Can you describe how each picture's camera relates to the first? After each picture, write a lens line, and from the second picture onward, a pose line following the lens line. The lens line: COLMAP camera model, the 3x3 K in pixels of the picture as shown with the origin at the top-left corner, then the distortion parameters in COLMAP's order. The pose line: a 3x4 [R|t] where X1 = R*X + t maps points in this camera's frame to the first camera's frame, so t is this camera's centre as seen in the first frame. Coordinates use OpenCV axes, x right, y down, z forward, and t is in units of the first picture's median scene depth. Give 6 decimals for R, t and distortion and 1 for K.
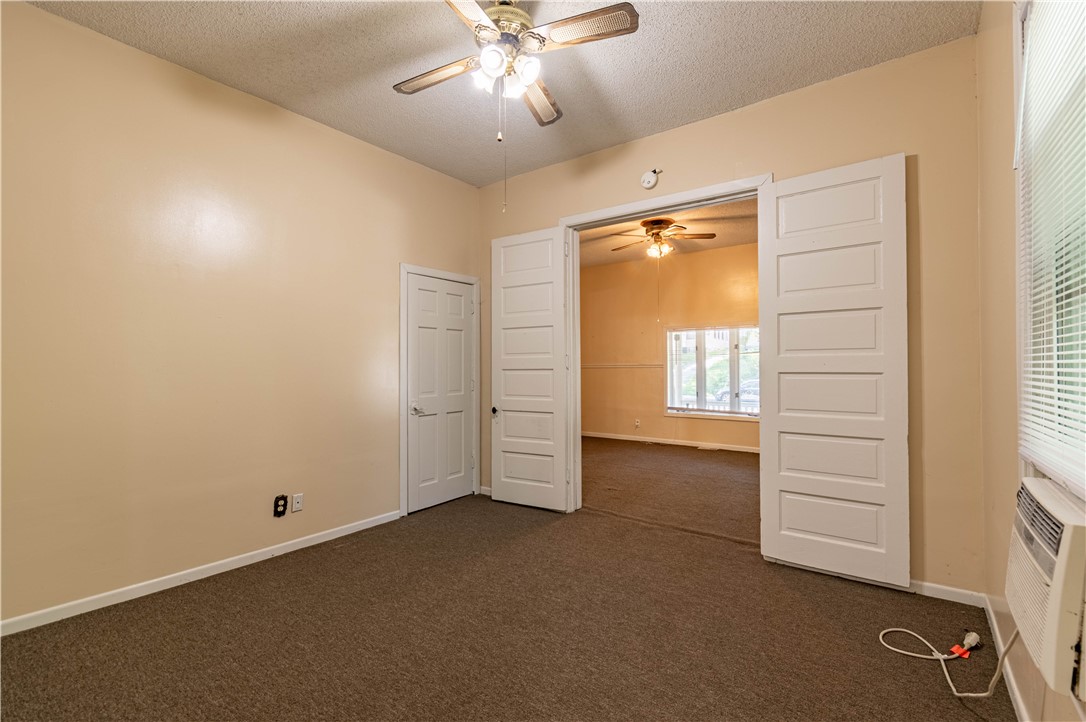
lens RADIAL K [[480.0, 0, 546.6], [0, 480.0, 358.3], [0, 0, 1]] dist [0.002118, 0.000011]
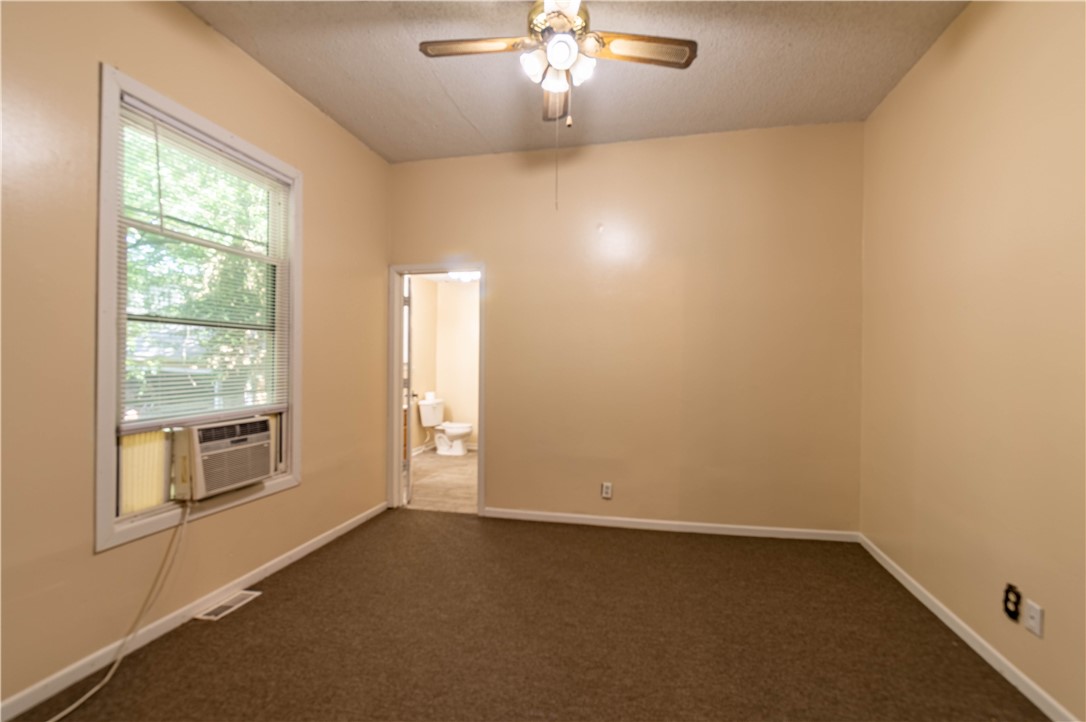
lens RADIAL K [[480.0, 0, 543.8], [0, 480.0, 367.7], [0, 0, 1]] dist [0.002118, 0.000011]
pose [[-0.913995, -0.007460, -0.405658, 0.316284], [-0.003098, 0.999930, -0.011408, 0.027579], [0.405714, -0.009170, -0.913954, 1.781723]]
